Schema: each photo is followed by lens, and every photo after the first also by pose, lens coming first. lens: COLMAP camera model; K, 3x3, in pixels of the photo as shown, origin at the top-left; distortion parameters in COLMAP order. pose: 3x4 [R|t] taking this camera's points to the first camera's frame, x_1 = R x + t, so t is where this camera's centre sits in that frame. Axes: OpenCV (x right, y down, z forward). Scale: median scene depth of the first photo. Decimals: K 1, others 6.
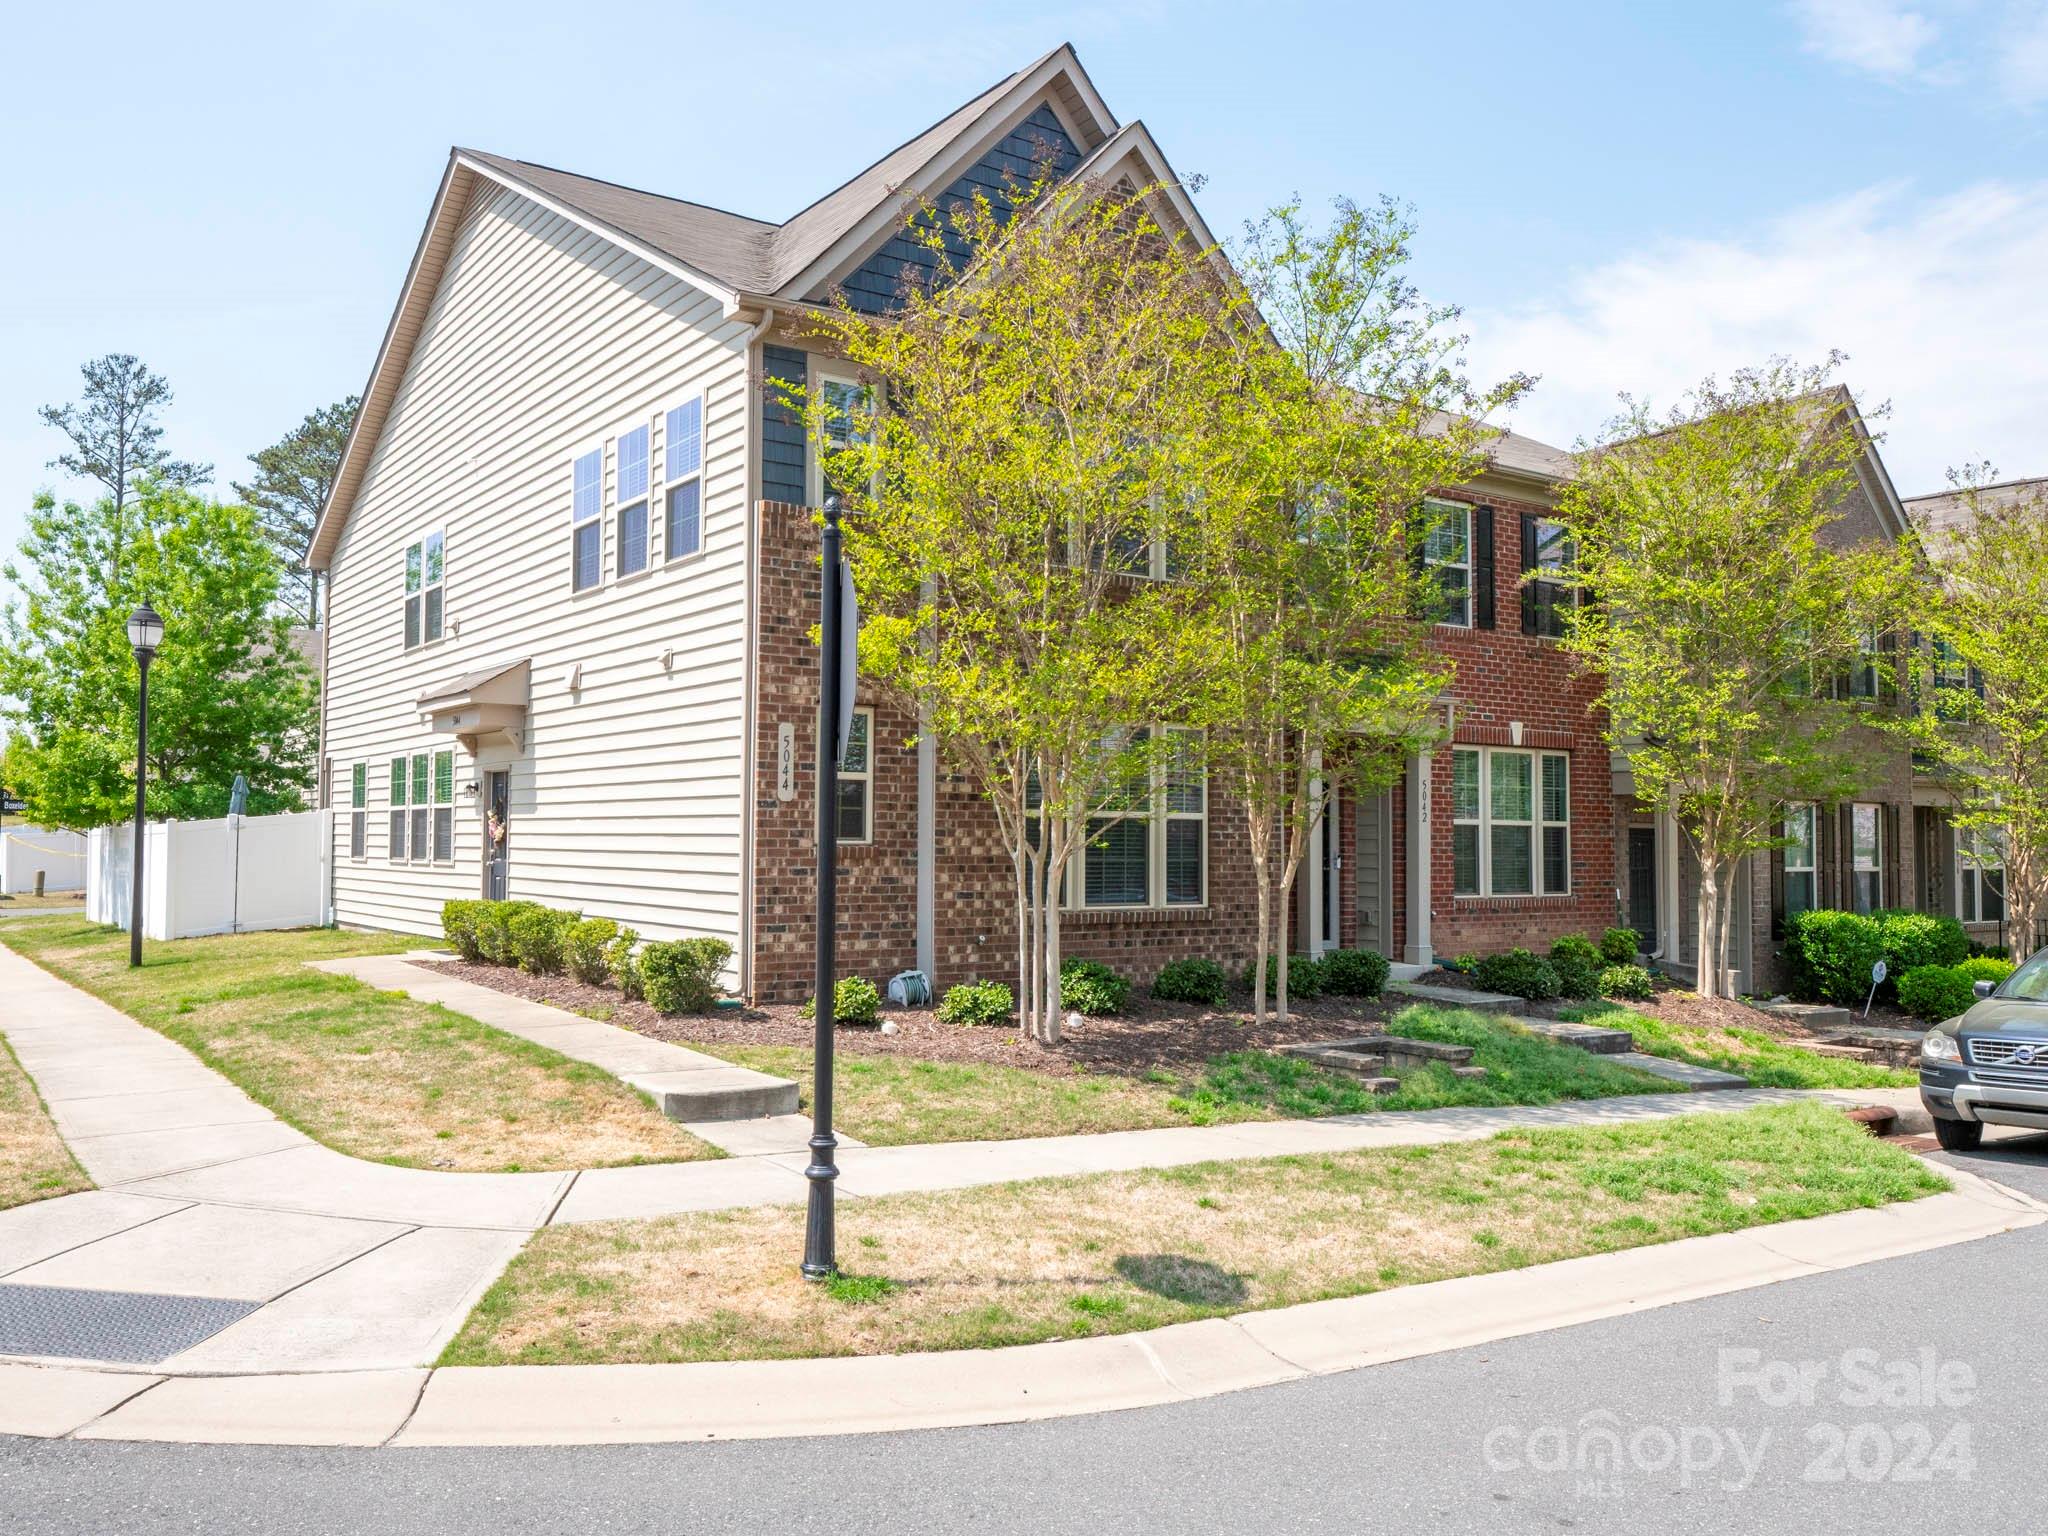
lens RADIAL K [[1714.0, 0, 1024.0], [0, 1714.0, 768.0], [0, 0, 1]] dist [0.002458, 0.000594]
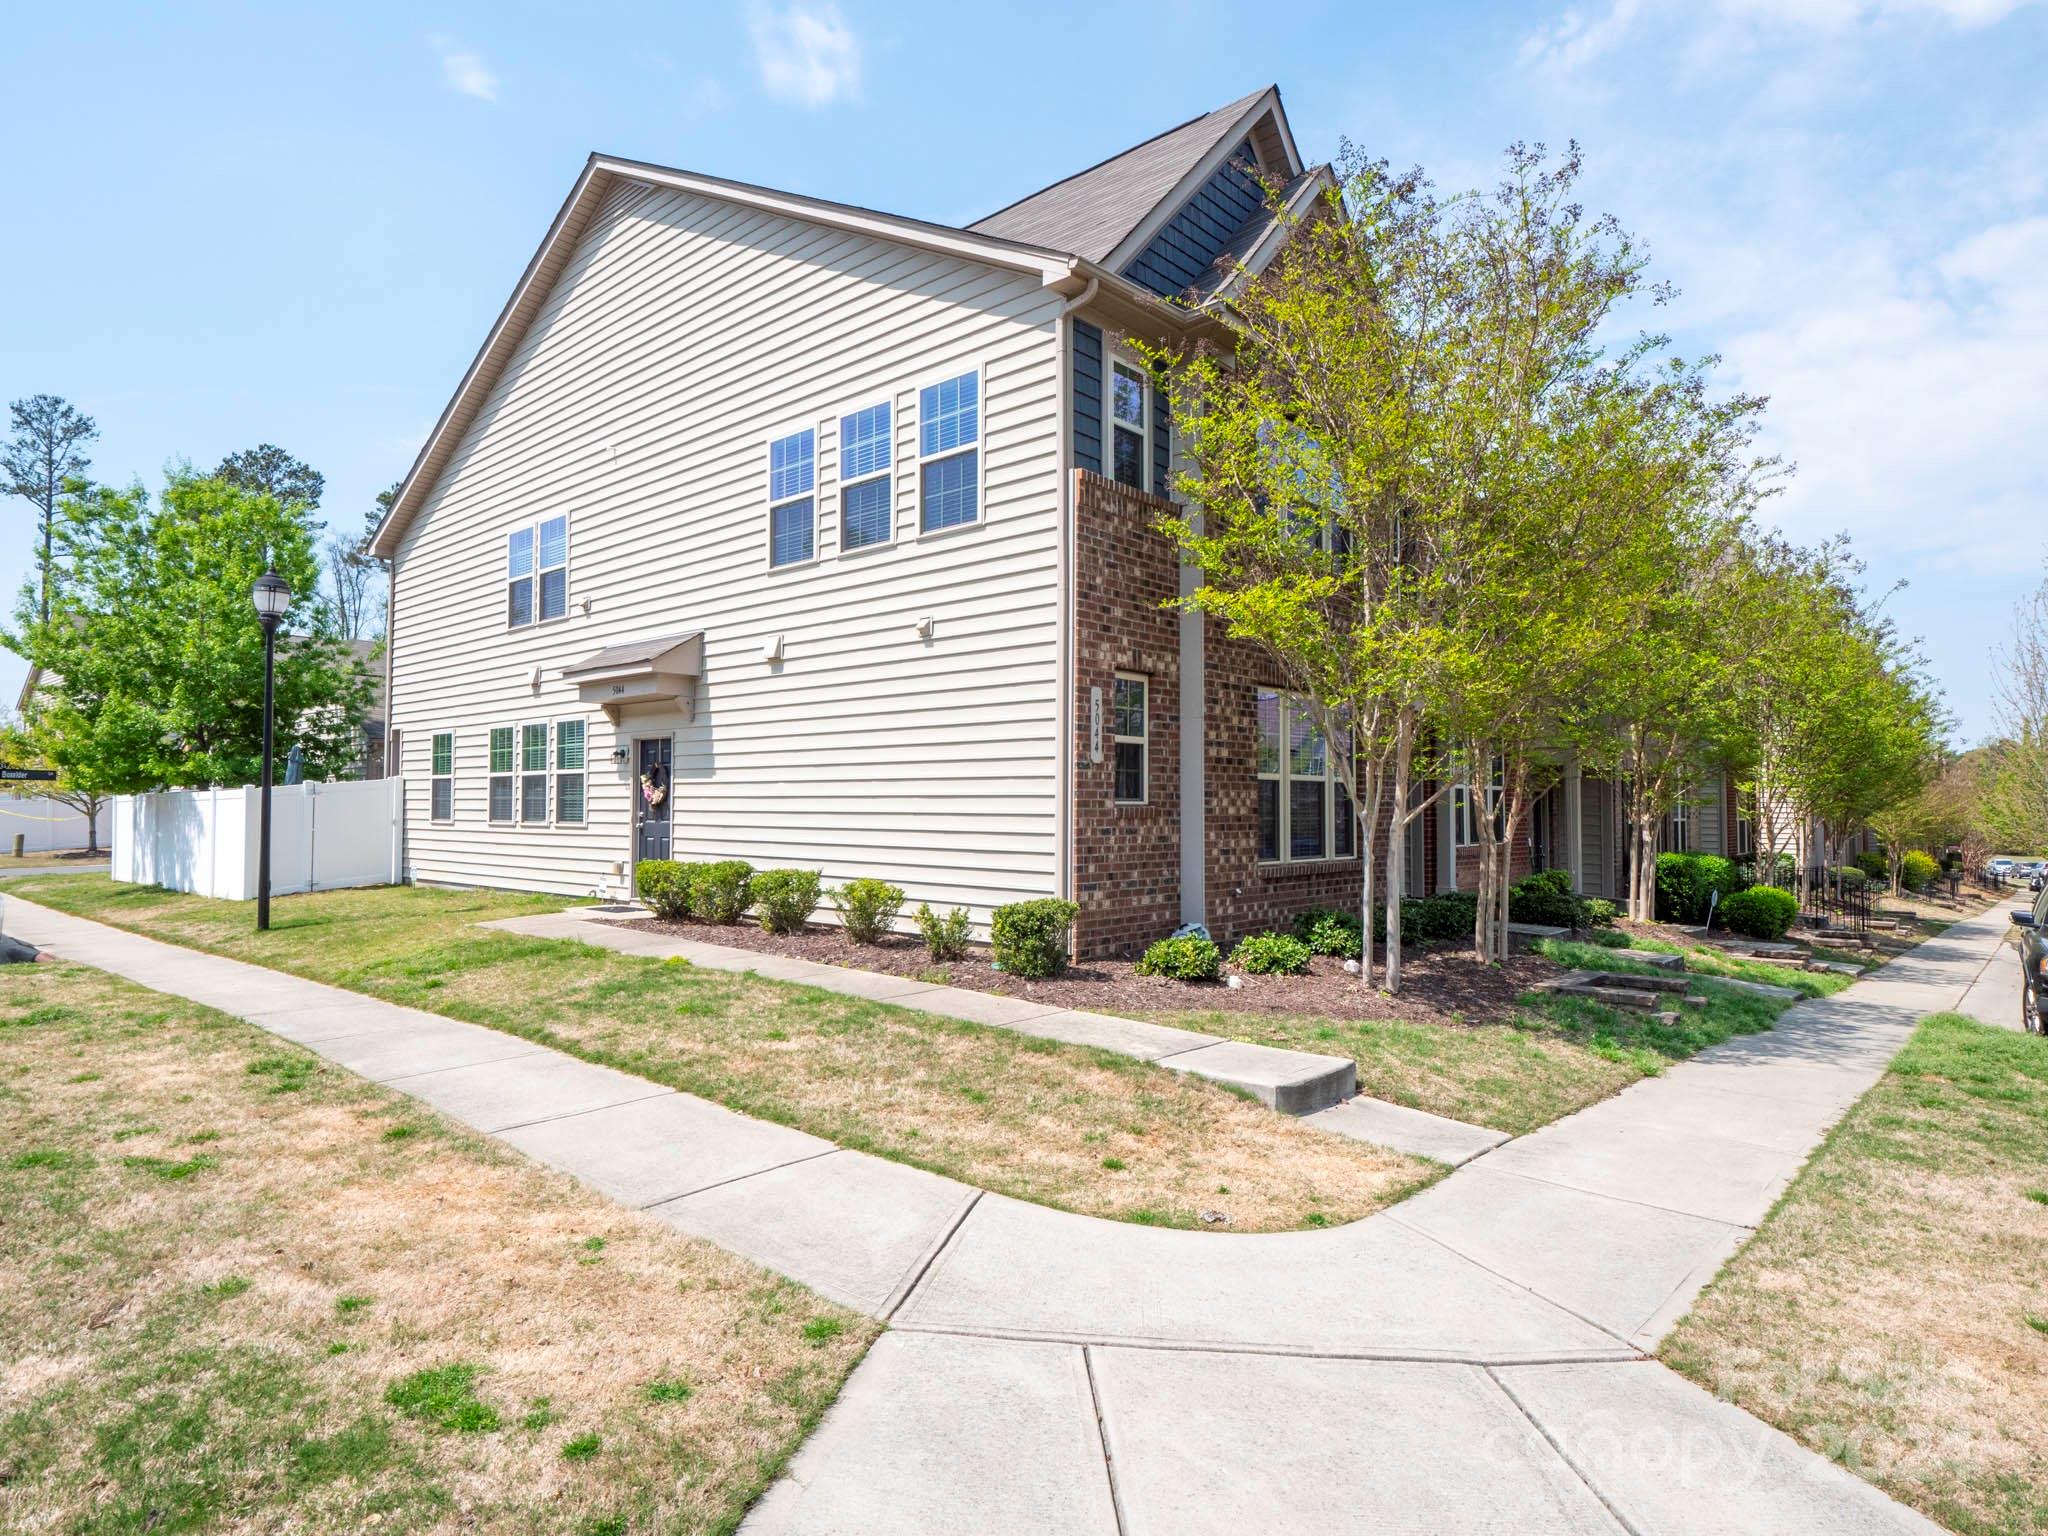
lens RADIAL K [[1183.2, 0, 1024.0], [0, 1183.2, 768.0], [0, 0, 1]] dist [-0.000046, -0.000383]
pose [[0.973969, 0.003719, 0.226651, -0.280328], [-0.006267, 0.999925, 0.010526, 0.012332], [-0.226595, -0.011673, 0.973919, 0.260023]]
